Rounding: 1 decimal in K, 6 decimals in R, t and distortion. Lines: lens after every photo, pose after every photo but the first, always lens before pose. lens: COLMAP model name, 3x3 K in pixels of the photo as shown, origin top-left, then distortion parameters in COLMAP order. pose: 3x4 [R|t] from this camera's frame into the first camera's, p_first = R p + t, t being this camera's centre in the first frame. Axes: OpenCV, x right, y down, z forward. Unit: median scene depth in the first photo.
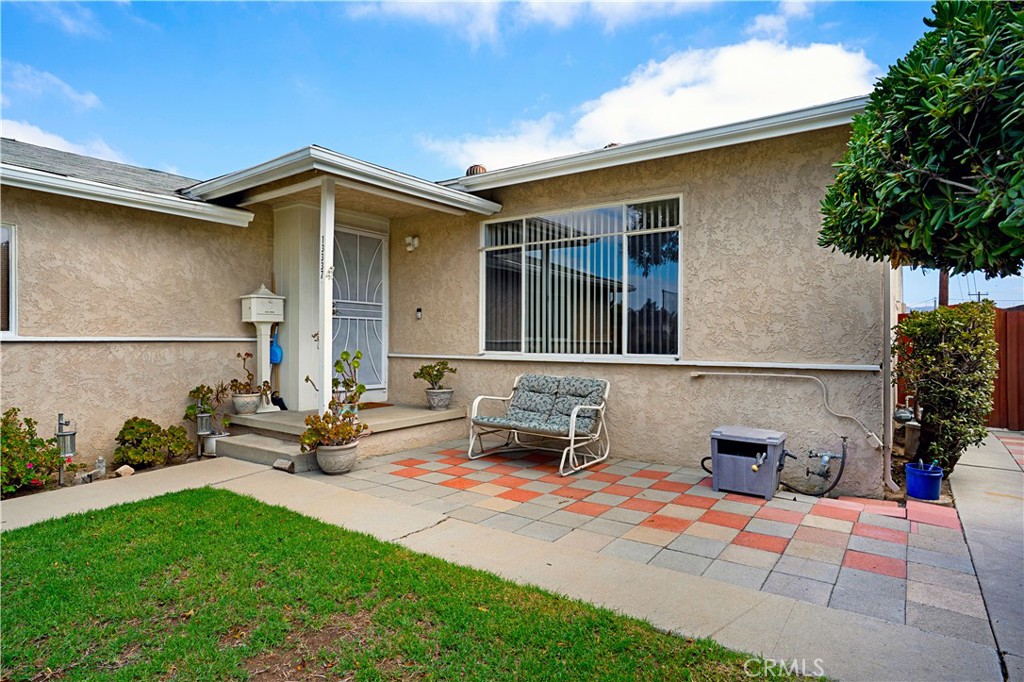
lens RADIAL K [[578.4, 0, 509.9], [0, 578.4, 344.2], [0, 0, 1]] dist [-0.063969, 0.054469]
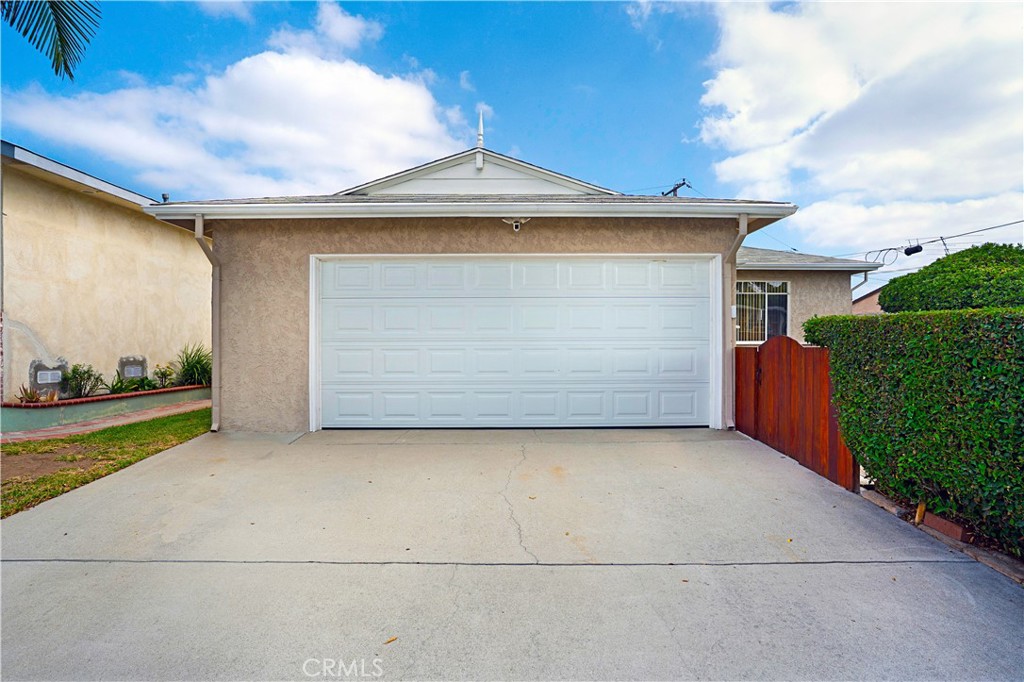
lens RADIAL K [[578.4, 0, 509.9], [0, 578.4, 344.2], [0, 0, 1]] dist [-0.063969, 0.054469]
pose [[0.801765, -0.004472, 0.597622, -2.252255], [0.005599, 0.999984, -0.000029, 0.029103], [-0.597613, 0.003369, 0.801778, -0.367315]]
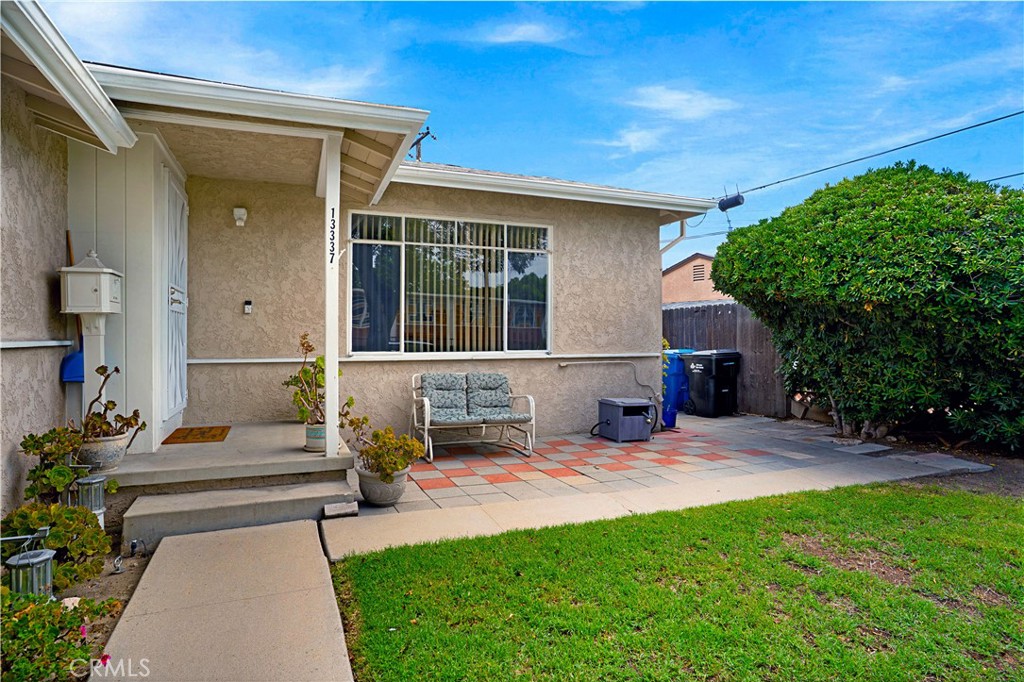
lens RADIAL K [[578.4, 0, 509.9], [0, 578.4, 344.2], [0, 0, 1]] dist [-0.063969, 0.054469]
pose [[0.529677, -0.017345, 0.848022, -0.803855], [0.008989, 0.999850, 0.014836, -0.013976], [-0.848152, -0.000236, 0.529753, 0.360957]]
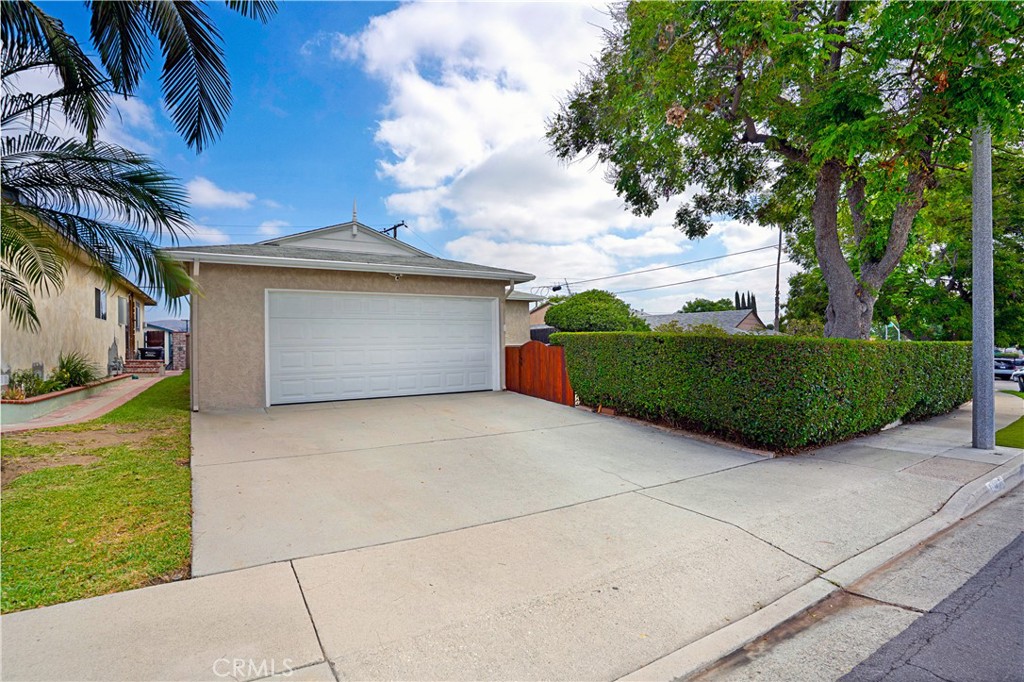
lens RADIAL K [[506.3, 0, 507.7], [0, 506.3, 343.4], [0, 0, 1]] dist [-0.086363, 0.040960]
pose [[0.358121, -0.004645, 0.933664, -3.037685], [0.018859, 0.999820, -0.002259, 0.028451], [-0.933485, 0.018417, 0.358144, -0.415172]]
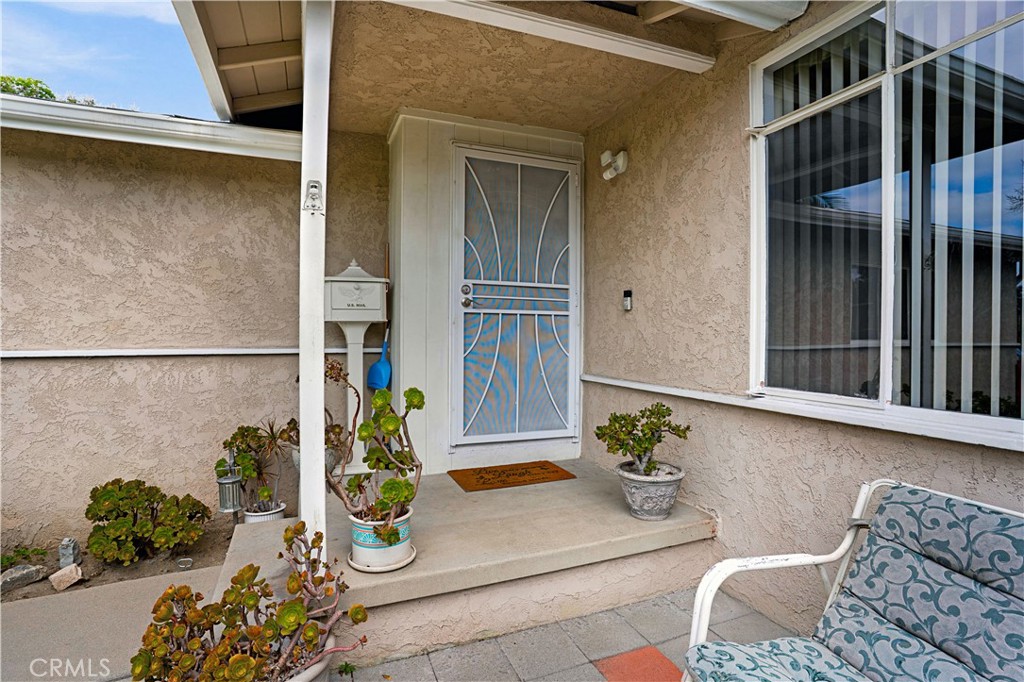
lens RADIAL K [[506.3, 0, 507.7], [0, 506.3, 343.4], [0, 0, 1]] dist [-0.086363, 0.040960]
pose [[0.843783, 0.006857, -0.536641, -0.011580], [-0.001848, 0.999950, 0.009870, -0.025154], [0.536682, -0.007336, 0.843753, 0.728411]]
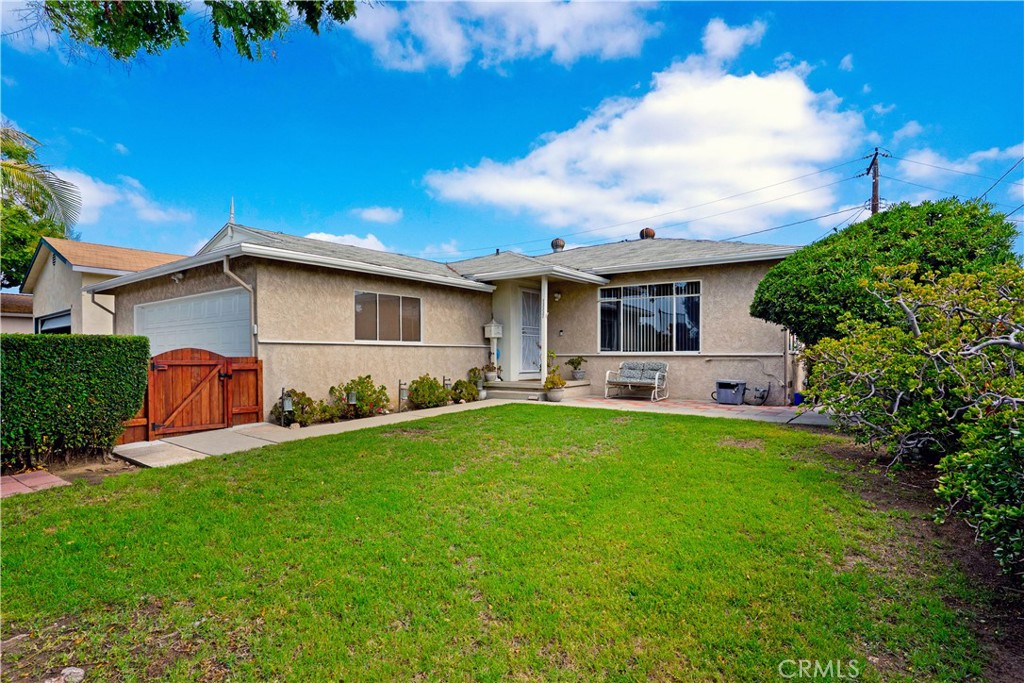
lens RADIAL K [[551.2, 0, 480.6], [0, 551.2, 362.8], [0, 0, 1]] dist [-0.055535, 0.000183]
pose [[0.999179, -0.004721, -0.040242, -0.453738], [0.004989, 0.999966, 0.006560, 0.043616], [0.040210, -0.006755, 0.999168, -1.111180]]
